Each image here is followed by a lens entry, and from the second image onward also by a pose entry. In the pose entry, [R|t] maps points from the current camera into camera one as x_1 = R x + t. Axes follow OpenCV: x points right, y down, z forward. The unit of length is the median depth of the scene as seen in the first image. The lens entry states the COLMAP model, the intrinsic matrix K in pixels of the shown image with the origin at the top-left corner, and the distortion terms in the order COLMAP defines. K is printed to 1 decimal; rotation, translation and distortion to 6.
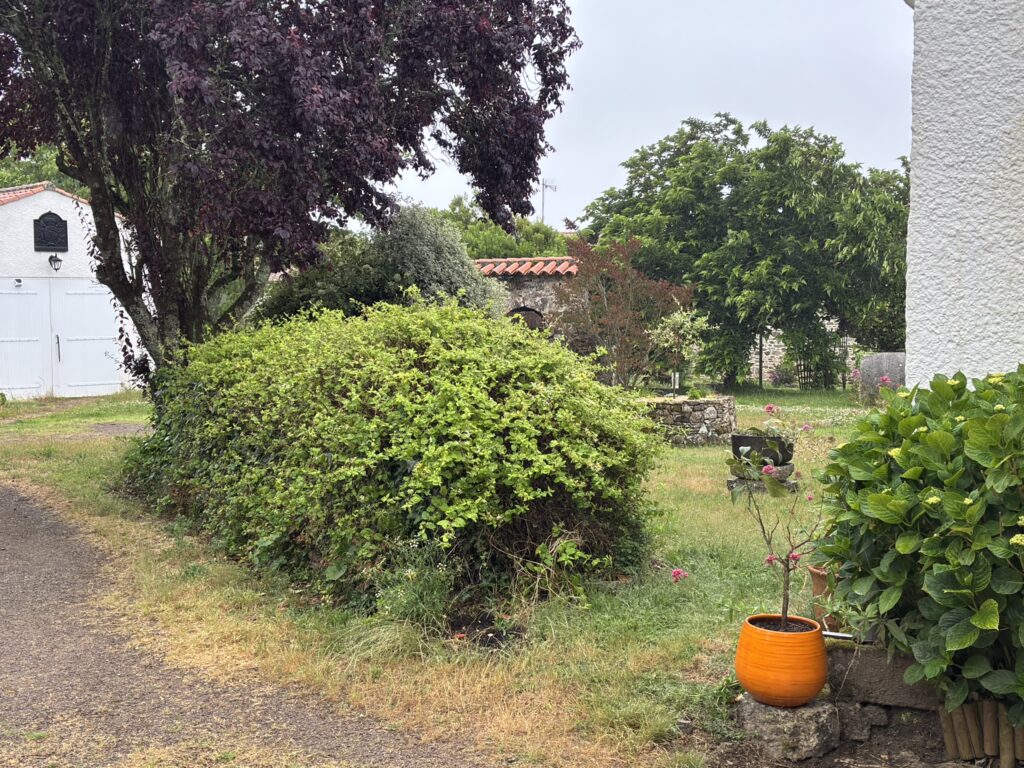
lens RADIAL K [[1376.9, 0, 512.7], [0, 1376.9, 383.5], [0, 0, 1]] dist [-0.158209, 0.000000]
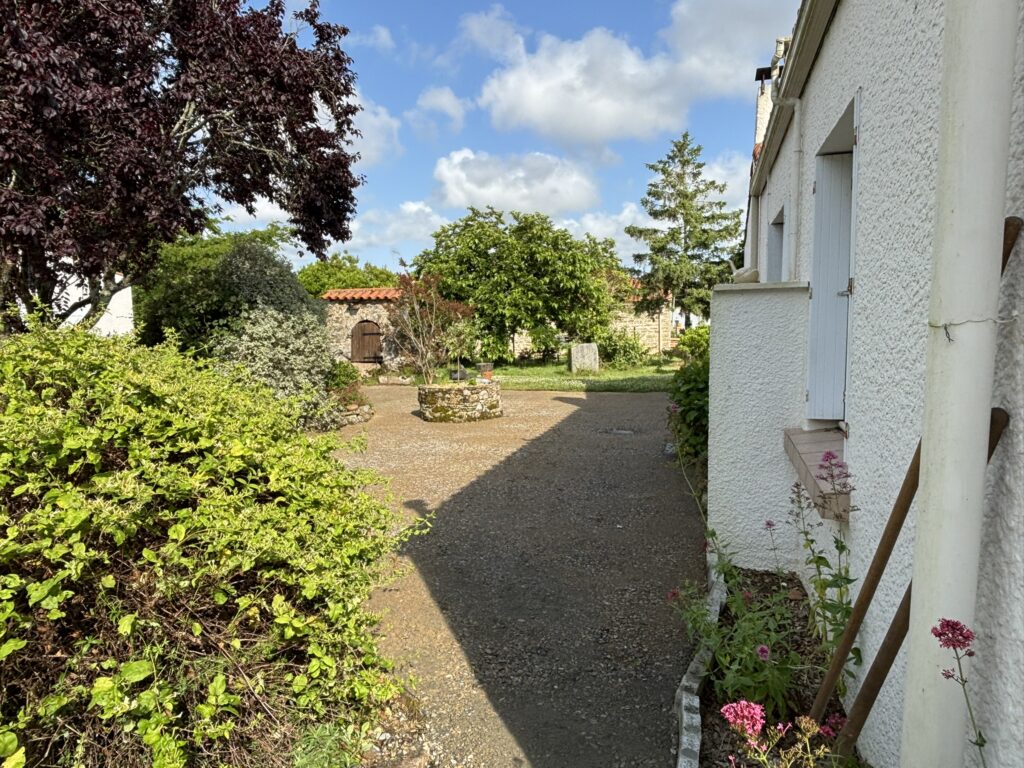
lens RADIAL K [[657.9, 0, 512.9], [0, 657.9, 383.8], [0, 0, 1]] dist [-0.022121, -0.001225]
pose [[0.983405, -0.030598, 0.178822, 0.027591], [0.022753, 0.998693, 0.045761, -0.009983], [-0.179989, -0.040933, 0.982817, 0.172779]]
